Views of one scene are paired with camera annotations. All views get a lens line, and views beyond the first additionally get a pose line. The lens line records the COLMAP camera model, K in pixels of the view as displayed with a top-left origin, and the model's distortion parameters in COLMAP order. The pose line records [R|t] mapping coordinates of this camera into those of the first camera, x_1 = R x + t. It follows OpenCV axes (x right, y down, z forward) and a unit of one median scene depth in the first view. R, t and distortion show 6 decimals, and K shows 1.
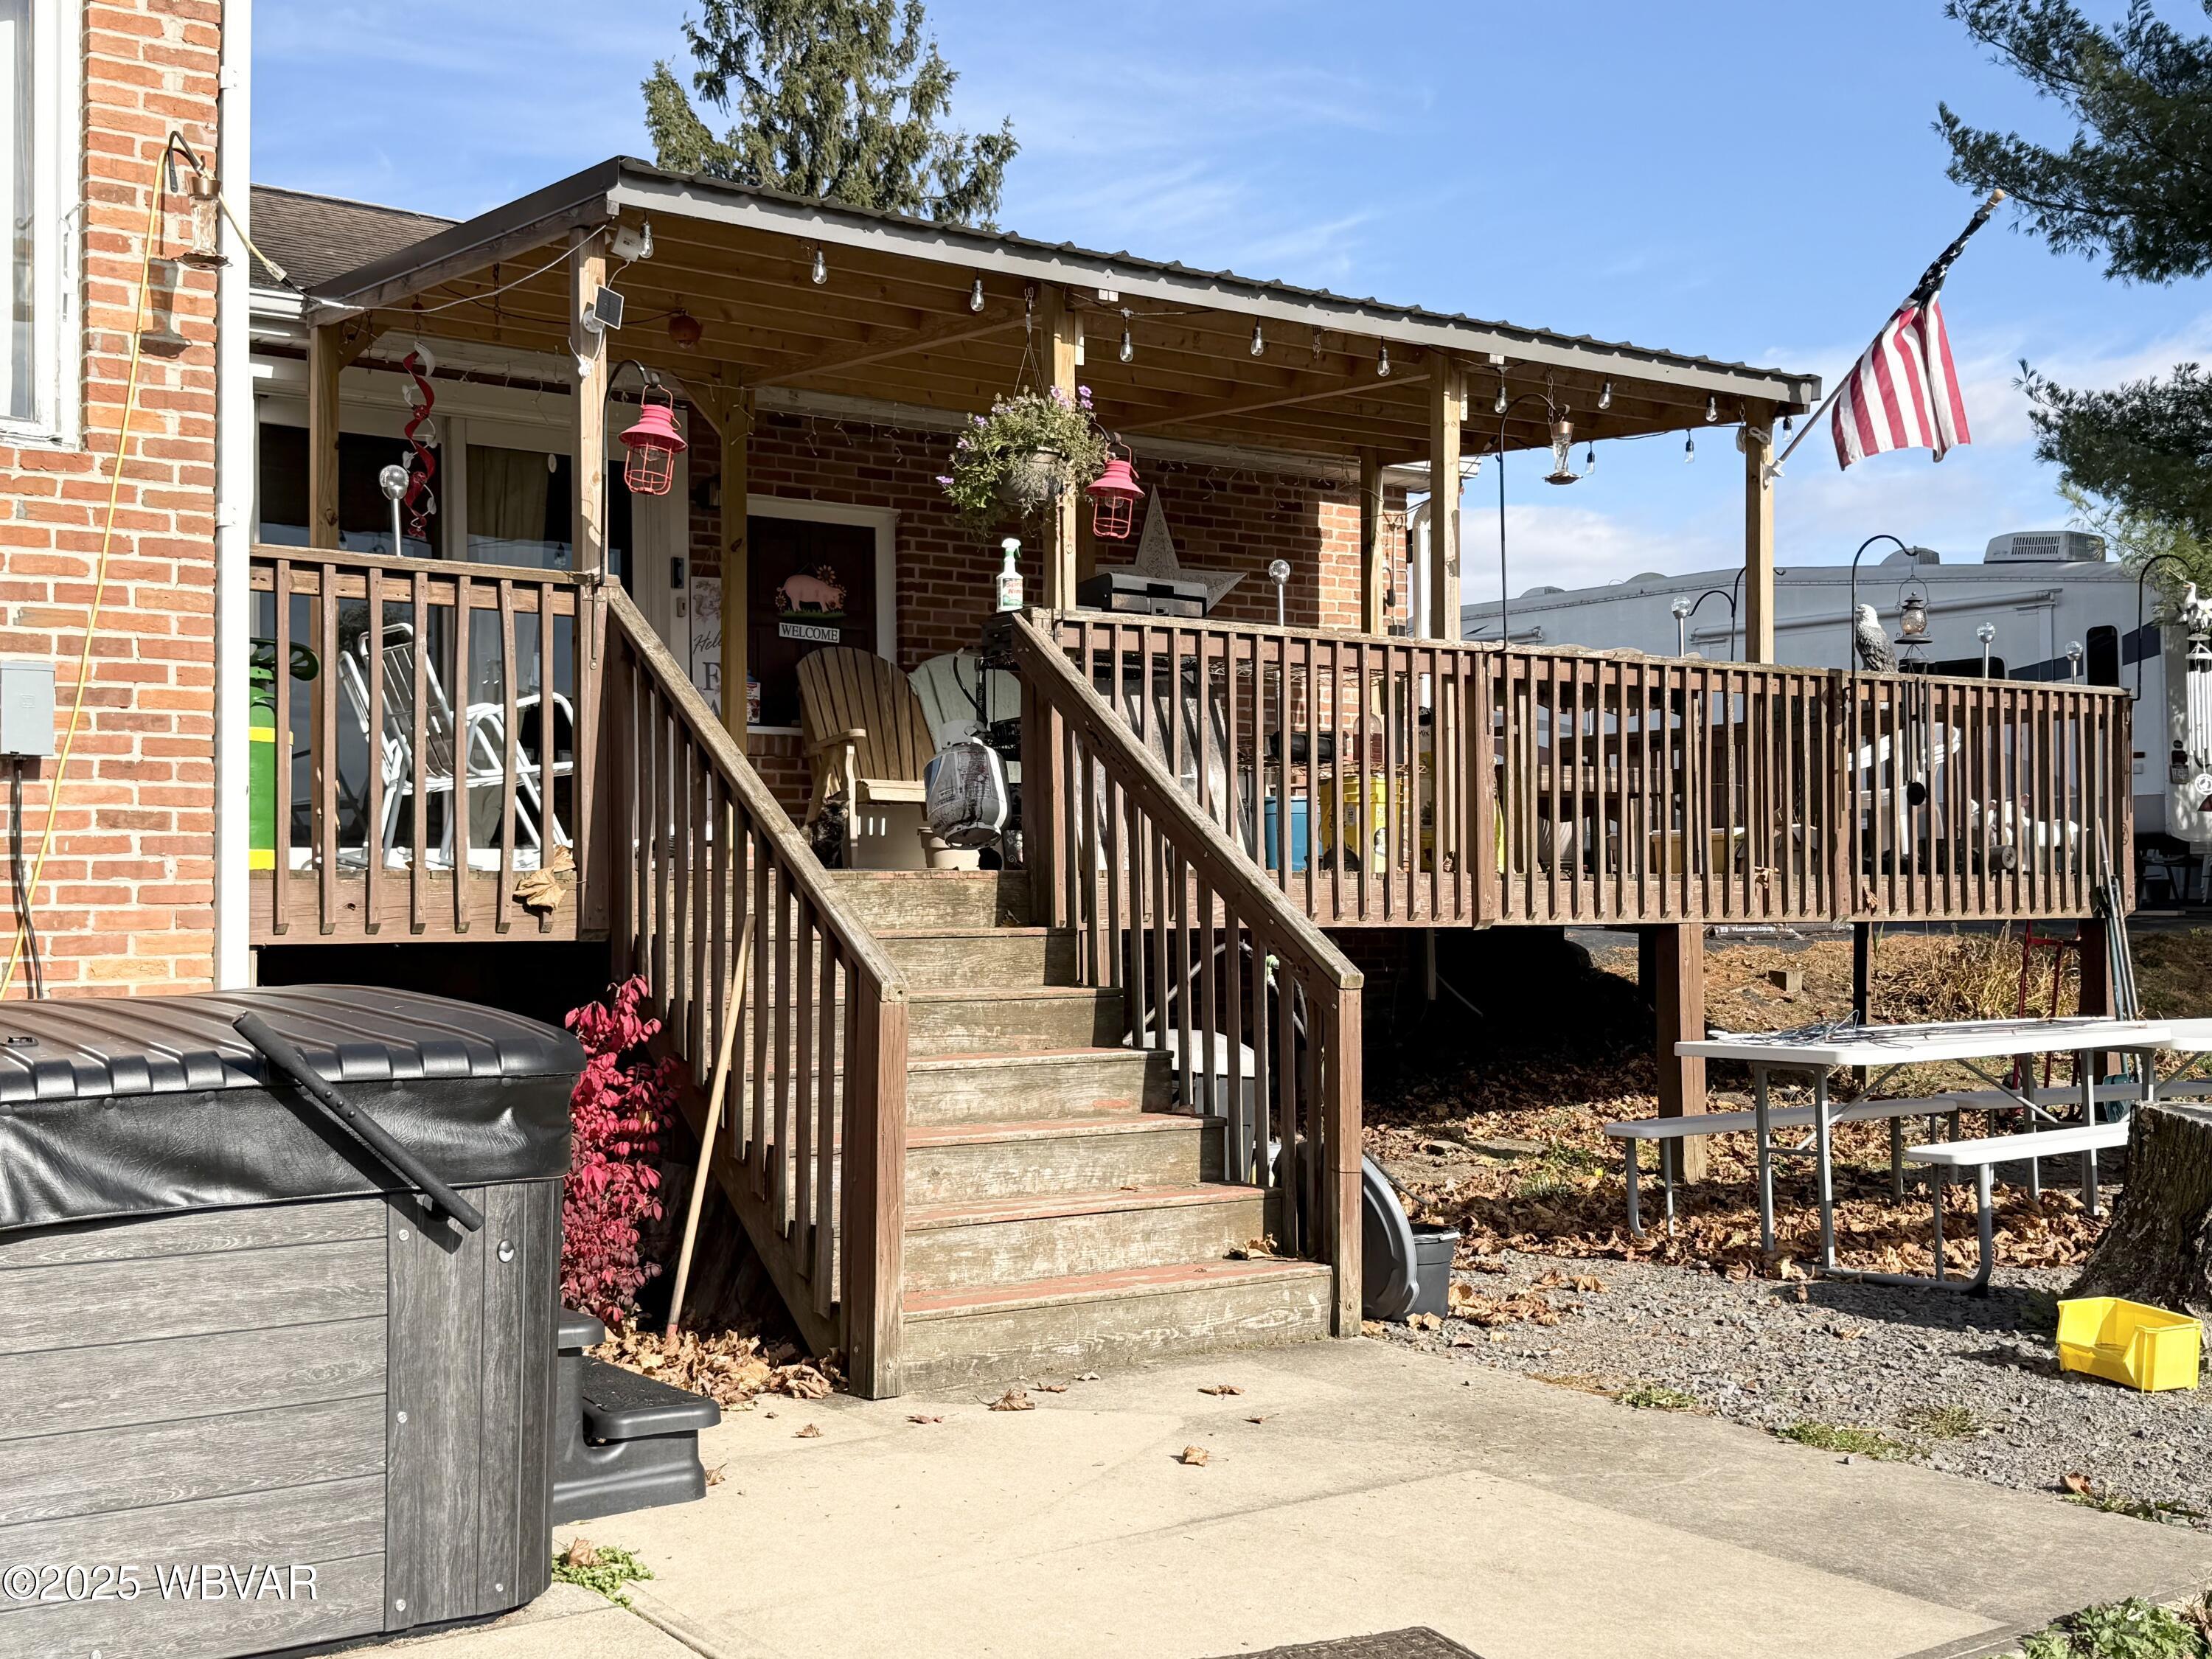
lens RADIAL K [[2514.9, 0, 1106.0], [0, 2514.9, 829.5], [0, 0, 1]] dist [0.109197, -0.004366]
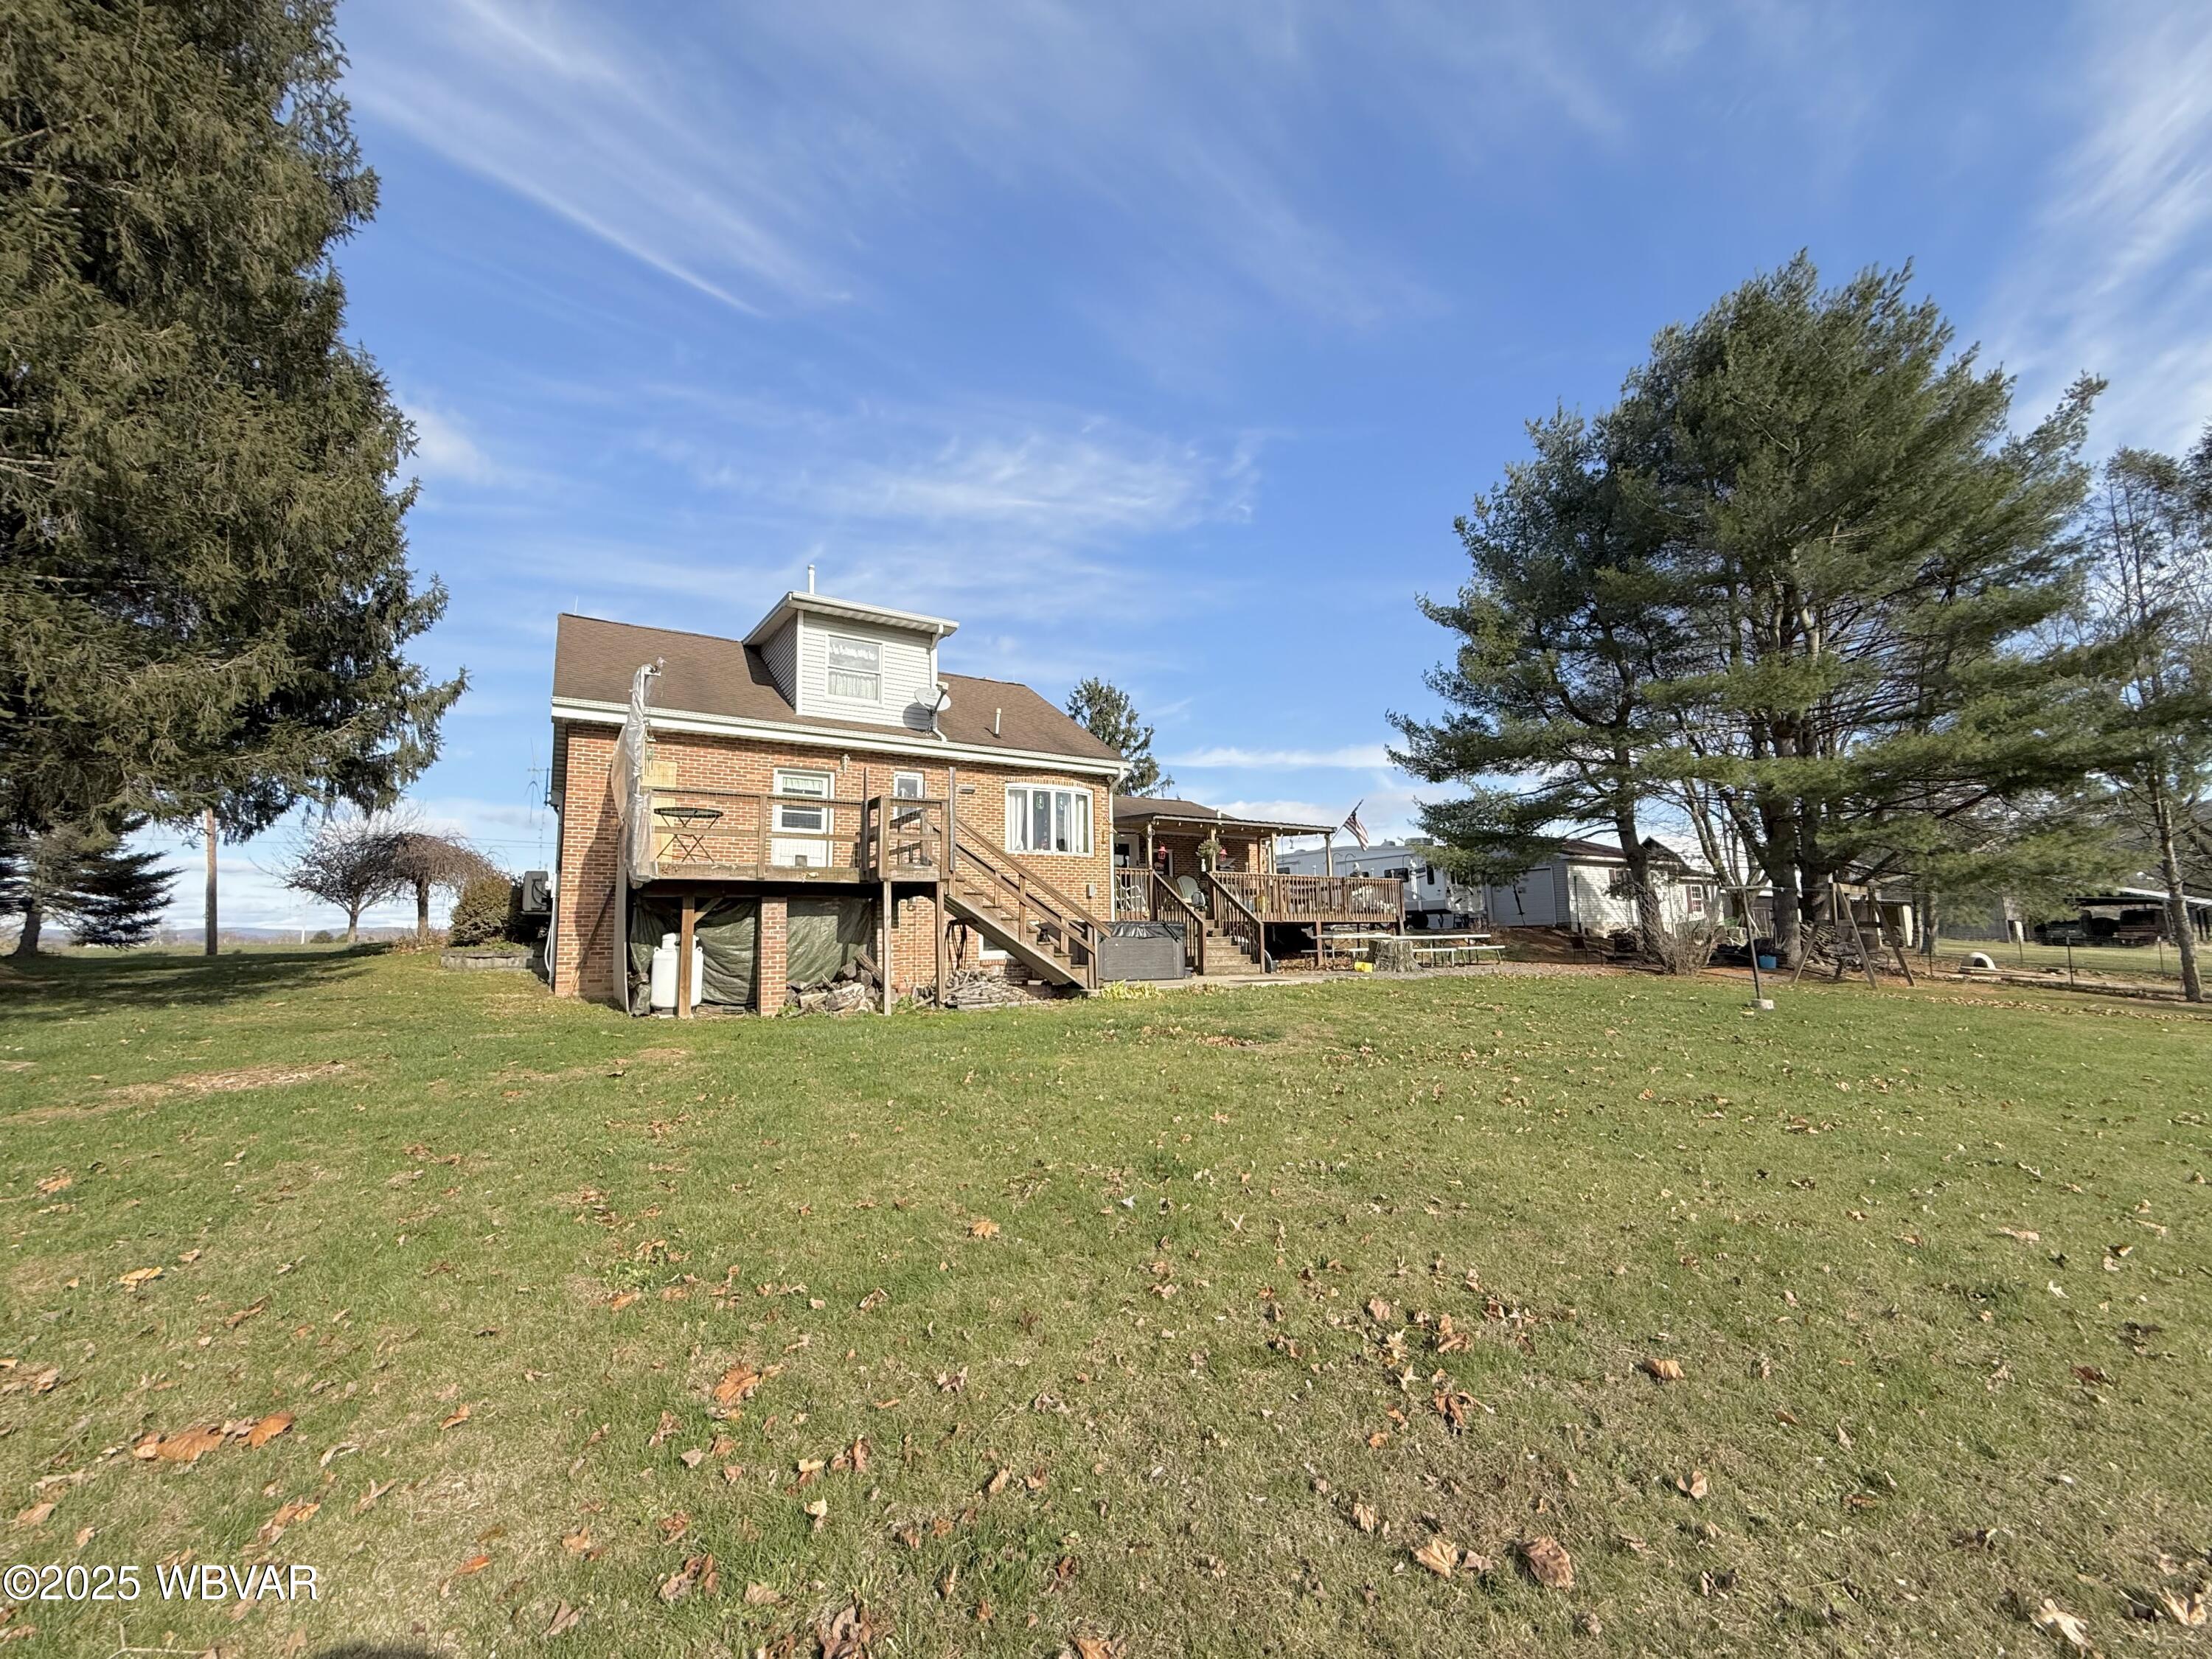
lens RADIAL K [[877.3, 0, 1097.1], [0, 877.3, 830.5], [0, 0, 1]] dist [0.000296, -0.000358]
pose [[0.997204, -0.023127, -0.071063, -0.148998], [0.015610, 0.994396, -0.104565, 0.037543], [0.073083, 0.103164, 0.991976, -1.229583]]
